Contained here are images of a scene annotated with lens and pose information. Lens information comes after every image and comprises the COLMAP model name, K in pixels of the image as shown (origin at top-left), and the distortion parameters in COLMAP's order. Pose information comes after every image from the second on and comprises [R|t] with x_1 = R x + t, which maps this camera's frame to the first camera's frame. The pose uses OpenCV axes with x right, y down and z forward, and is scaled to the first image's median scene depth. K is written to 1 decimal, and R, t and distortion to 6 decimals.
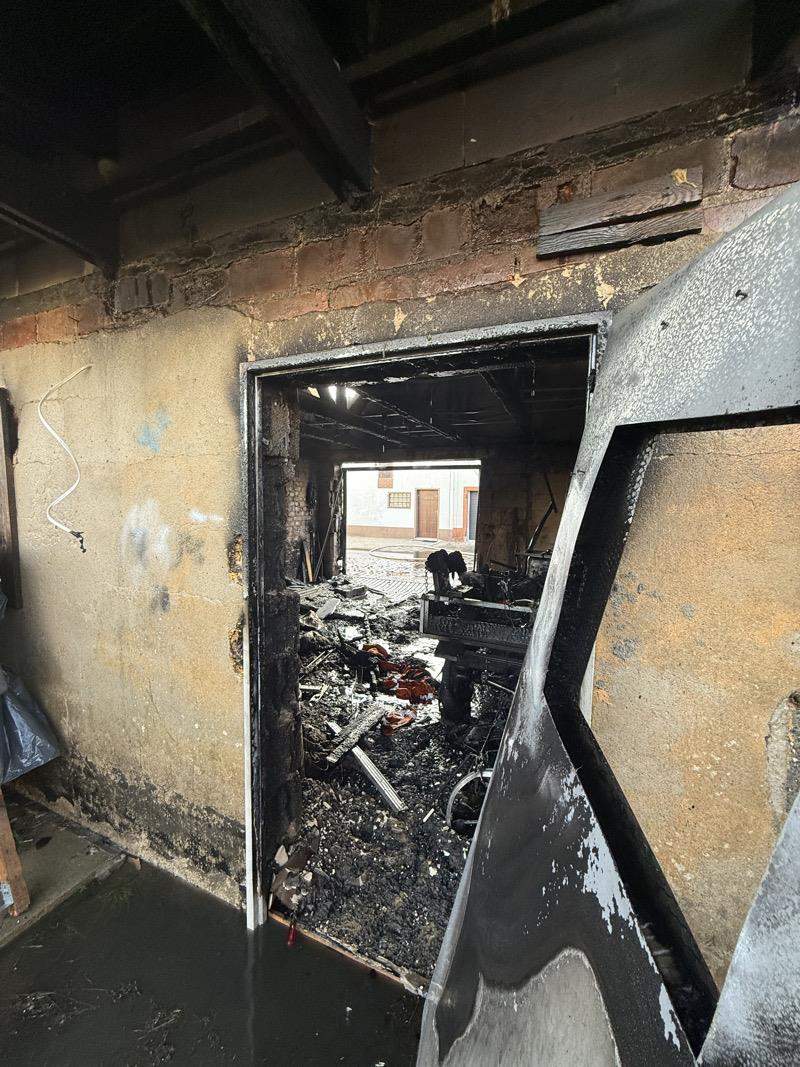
lens RADIAL K [[425.6, 0, 397.7], [0, 425.6, 535.7], [0, 0, 1]] dist [-0.000305, 0.000026]
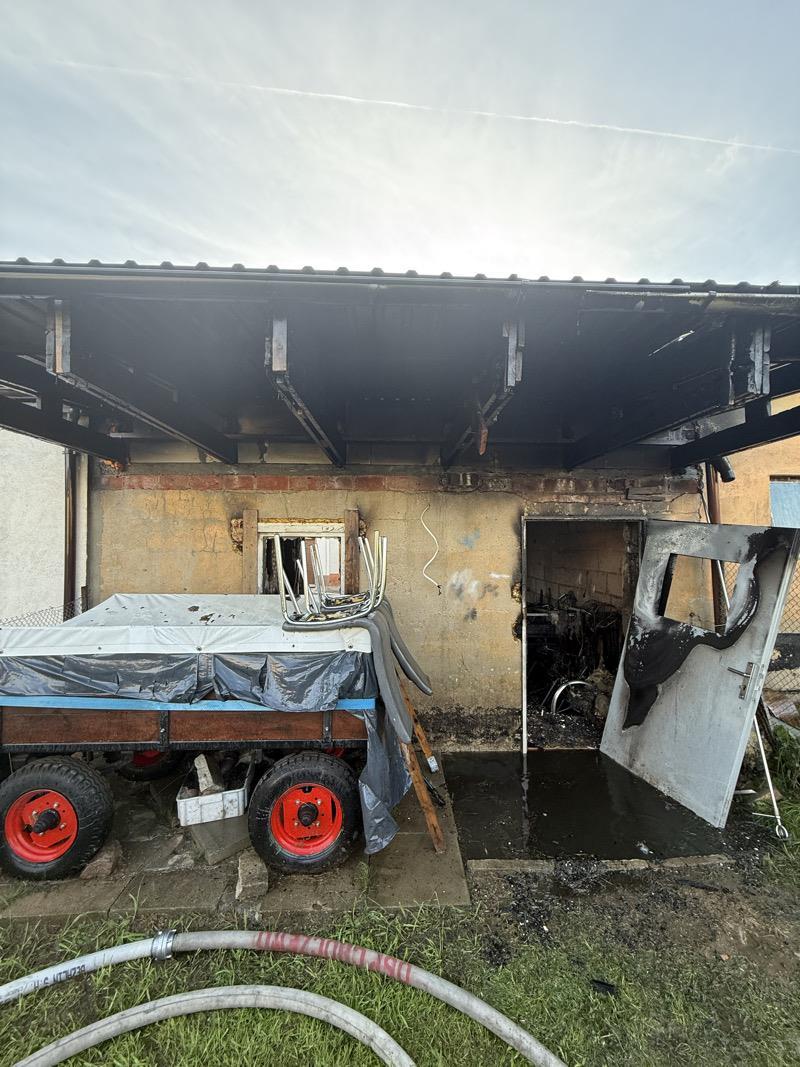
lens RADIAL K [[425.6, 0, 403.1], [0, 425.6, 536.9], [0, 0, 1]] dist [-0.000305, 0.000026]
pose [[0.904150, -0.005818, 0.427175, -1.837202], [0.048336, 0.994880, -0.088756, -0.071154], [-0.424471, 0.100897, 0.899802, -0.878495]]
